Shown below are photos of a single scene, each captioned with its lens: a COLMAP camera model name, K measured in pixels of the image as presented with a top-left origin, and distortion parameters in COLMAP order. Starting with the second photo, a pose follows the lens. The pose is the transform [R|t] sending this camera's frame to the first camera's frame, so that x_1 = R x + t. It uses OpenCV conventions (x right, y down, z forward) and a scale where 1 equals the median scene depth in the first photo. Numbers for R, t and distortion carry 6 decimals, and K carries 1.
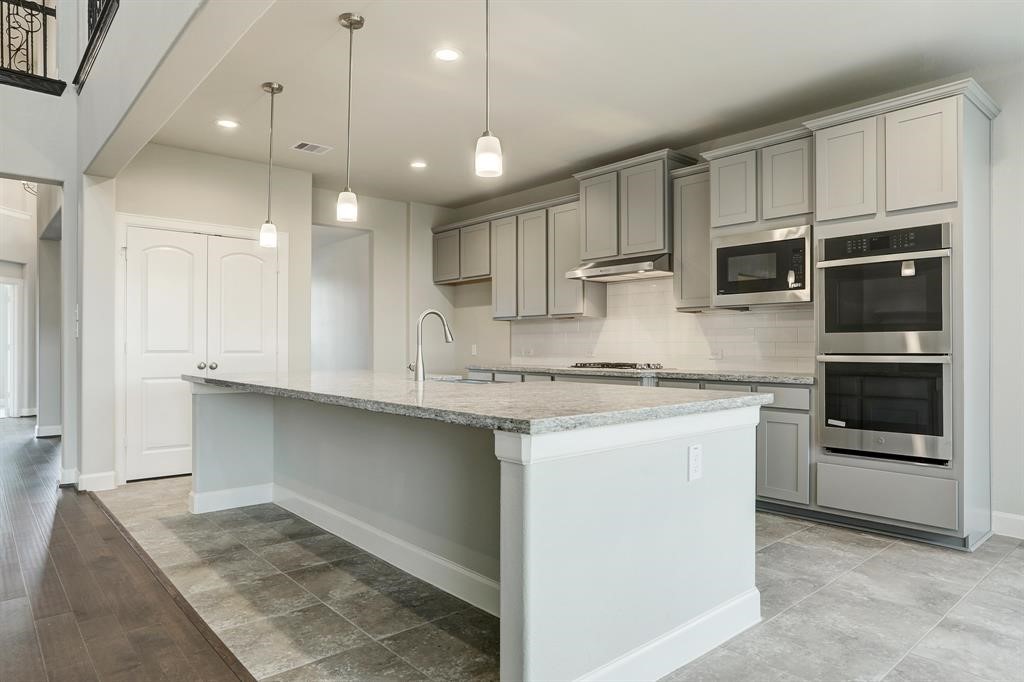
lens RADIAL K [[631.7, 0, 514.3], [0, 631.7, 325.1], [0, 0, 1]] dist [-0.047571, 0.032620]
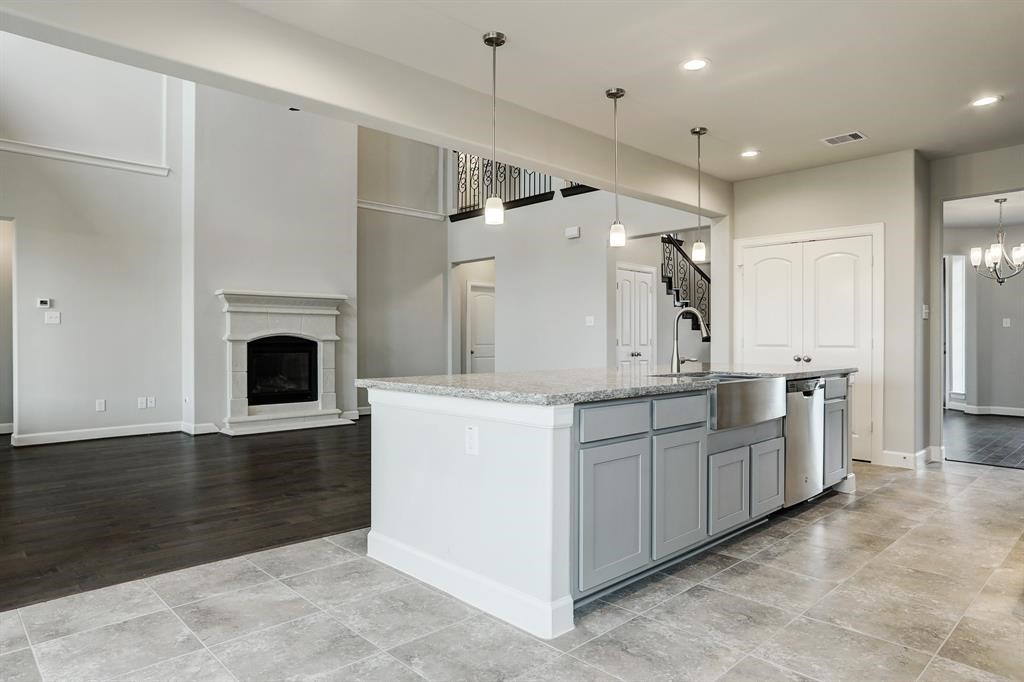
lens RADIAL K [[631.7, 0, 509.3], [0, 631.7, 342.1], [0, 0, 1]] dist [-0.047571, 0.032620]
pose [[0.035635, 0.002754, -0.999361, 0.858743], [0.032784, 0.999455, 0.003923, 0.018505], [0.998827, -0.032902, 0.035525, 0.605239]]
